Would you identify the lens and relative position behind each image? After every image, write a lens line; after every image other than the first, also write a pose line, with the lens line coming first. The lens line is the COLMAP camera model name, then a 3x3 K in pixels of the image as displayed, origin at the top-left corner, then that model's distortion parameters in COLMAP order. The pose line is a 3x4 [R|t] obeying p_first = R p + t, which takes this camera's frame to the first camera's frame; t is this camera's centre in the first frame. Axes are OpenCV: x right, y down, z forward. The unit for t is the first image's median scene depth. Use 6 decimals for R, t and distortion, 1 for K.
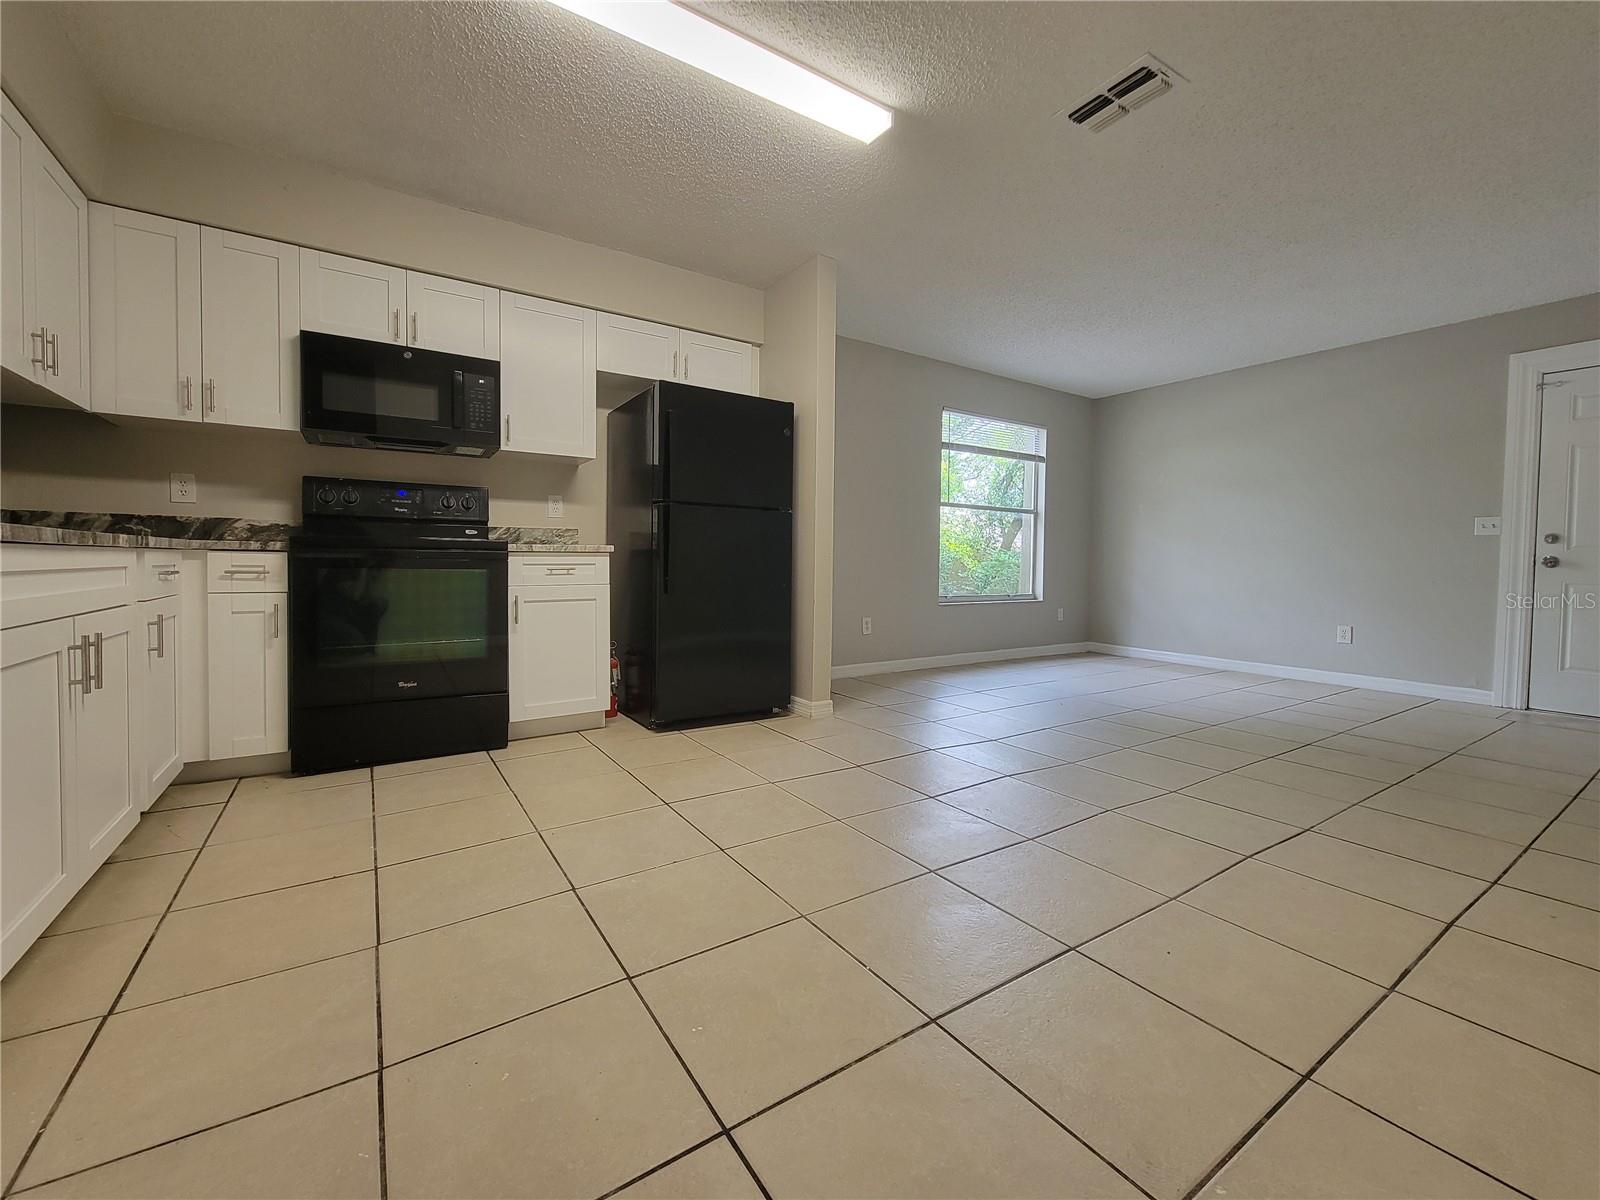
lens RADIAL K [[650.2, 0, 790.9], [0, 650.2, 583.7], [0, 0, 1]] dist [0.002253, -0.004126]
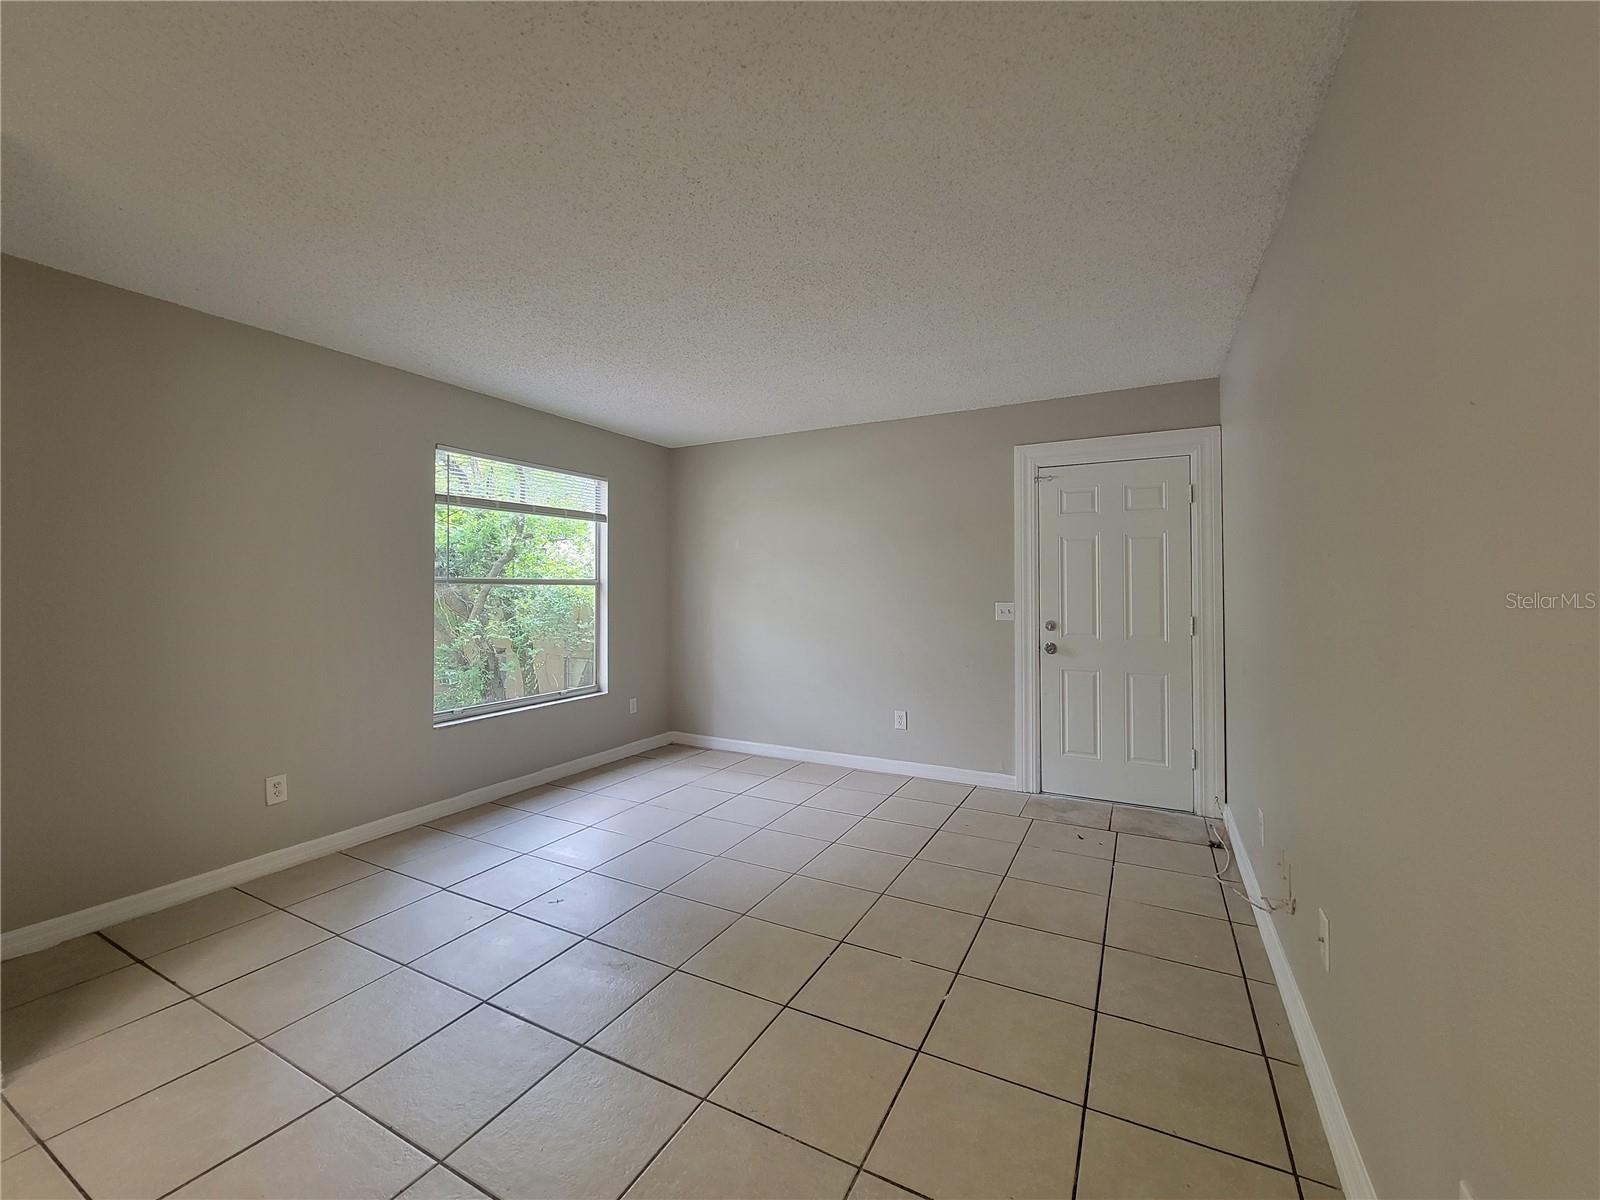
lens RADIAL K [[650.2, 0, 790.9], [0, 650.2, 583.7], [0, 0, 1]] dist [0.002253, -0.004126]
pose [[0.880124, -0.010952, 0.474618, 0.310418], [0.029894, 0.999028, -0.032382, -0.115084], [-0.473802, 0.042688, 0.879596, 0.272903]]
